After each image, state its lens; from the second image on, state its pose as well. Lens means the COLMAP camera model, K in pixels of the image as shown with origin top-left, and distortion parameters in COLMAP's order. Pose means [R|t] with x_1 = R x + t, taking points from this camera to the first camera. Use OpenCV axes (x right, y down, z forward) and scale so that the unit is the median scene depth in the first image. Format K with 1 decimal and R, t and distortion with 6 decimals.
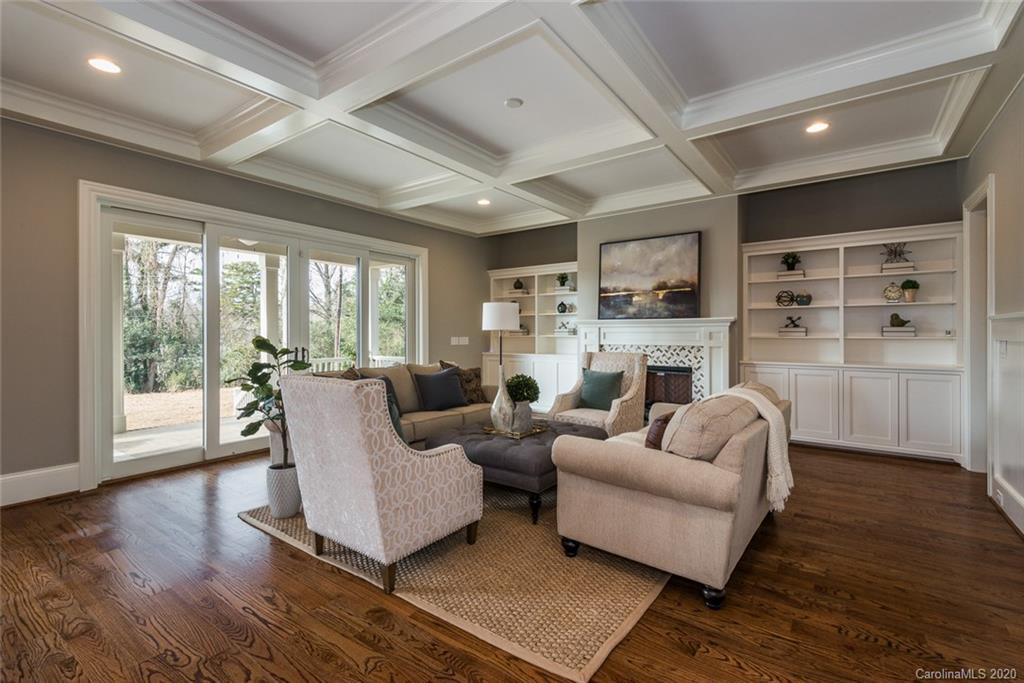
lens RADIAL K [[462.4, 0, 514.7], [0, 462.4, 333.2], [0, 0, 1]] dist [0.031907, -0.015950]
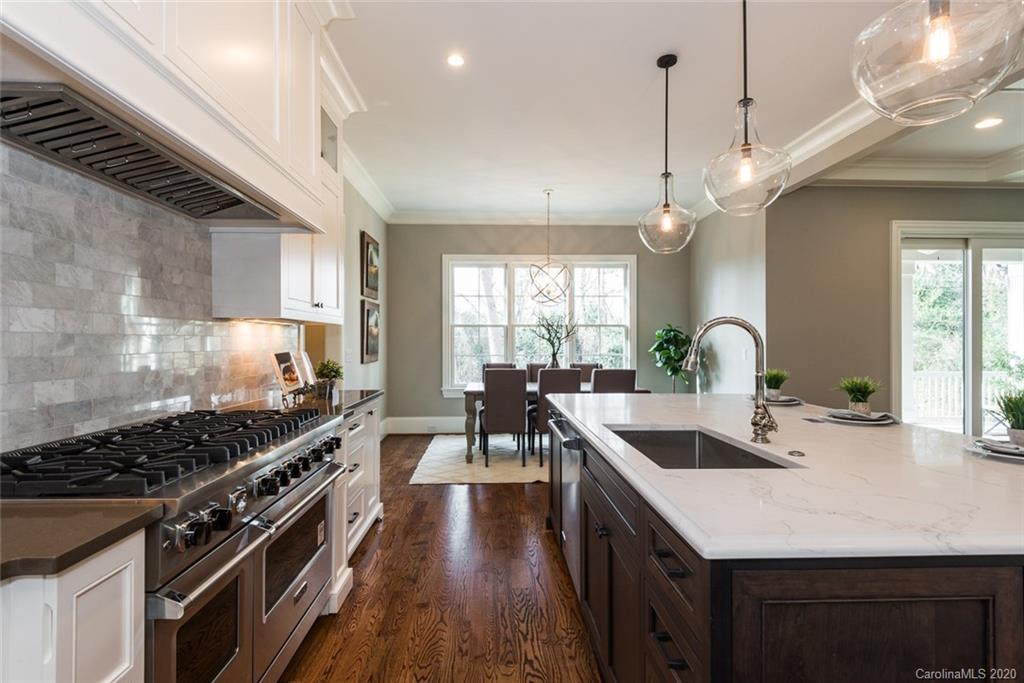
lens RADIAL K [[486.5, 0, 502.2], [0, 486.5, 340.8], [0, 0, 1]] dist [0.027739, -0.017809]
pose [[0.609748, 0.001175, -0.792594, -0.345802], [-0.004073, 0.999990, -0.001651, 0.002345], [0.792585, 0.004235, 0.609747, -0.429035]]
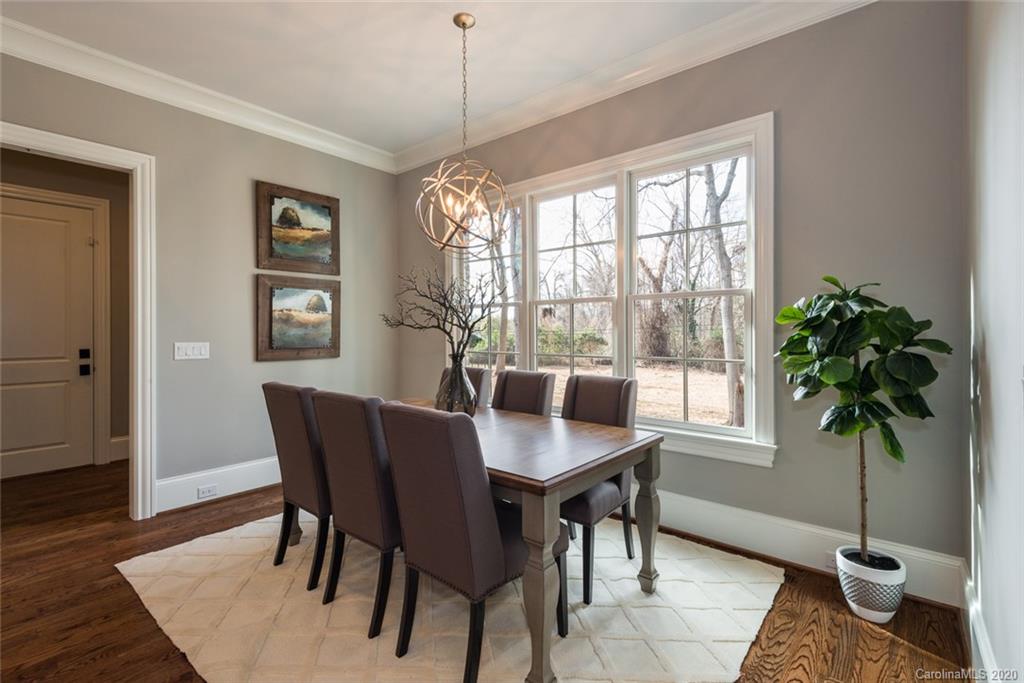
lens RADIAL K [[459.9, 0, 516.8], [0, 459.9, 332.0], [0, 0, 1]] dist [0.008886, -0.000449]
pose [[-0.062072, 0.003844, -0.998064, -0.625769], [0.000693, 0.999993, 0.003808, 0.002617], [0.998071, -0.000455, -0.062075, 0.345113]]
